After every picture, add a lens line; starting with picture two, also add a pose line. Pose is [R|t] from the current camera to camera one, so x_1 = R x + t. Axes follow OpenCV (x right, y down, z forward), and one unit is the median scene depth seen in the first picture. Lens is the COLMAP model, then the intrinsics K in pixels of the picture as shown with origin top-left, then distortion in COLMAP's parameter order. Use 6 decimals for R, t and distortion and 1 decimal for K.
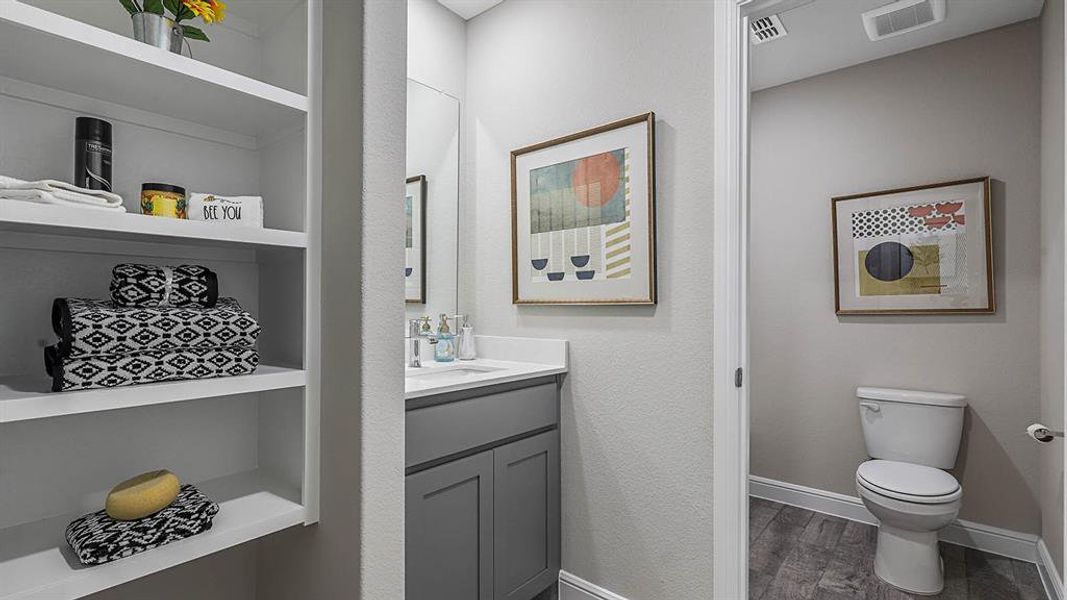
lens RADIAL K [[488.9, 0, 531.6], [0, 488.9, 299.2], [0, 0, 1]] dist [0.004415, -0.001307]
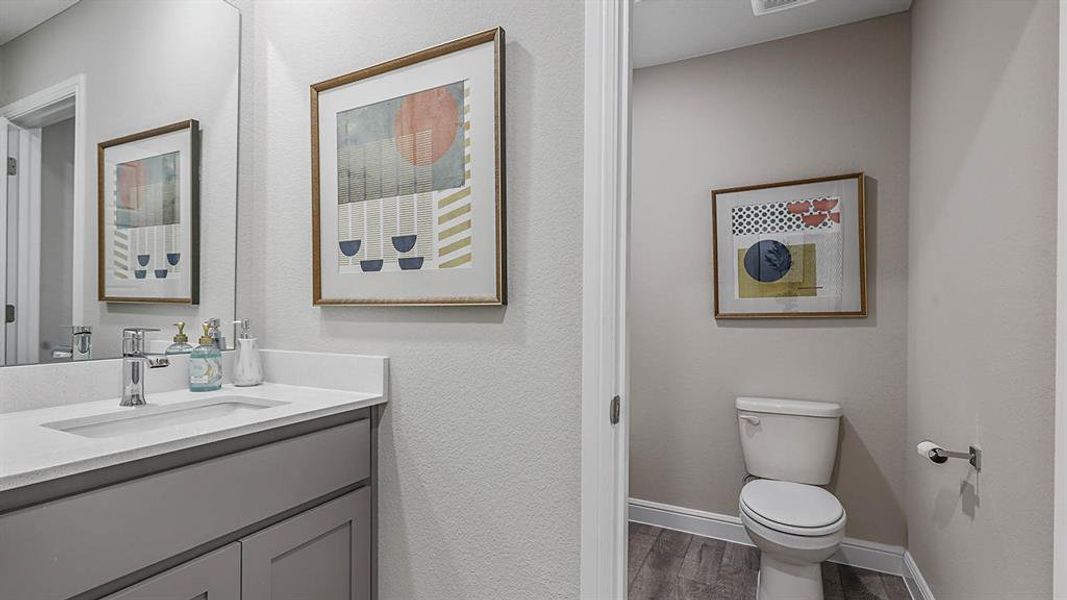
lens RADIAL K [[488.9, 0, 535.9], [0, 488.9, 303.9], [0, 0, 1]] dist [0.004415, -0.001307]
pose [[0.972218, 0.004556, 0.234032, 0.100130], [-0.005153, 0.999985, 0.001939, 0.004971], [-0.234020, -0.003091, 0.972227, 0.233449]]
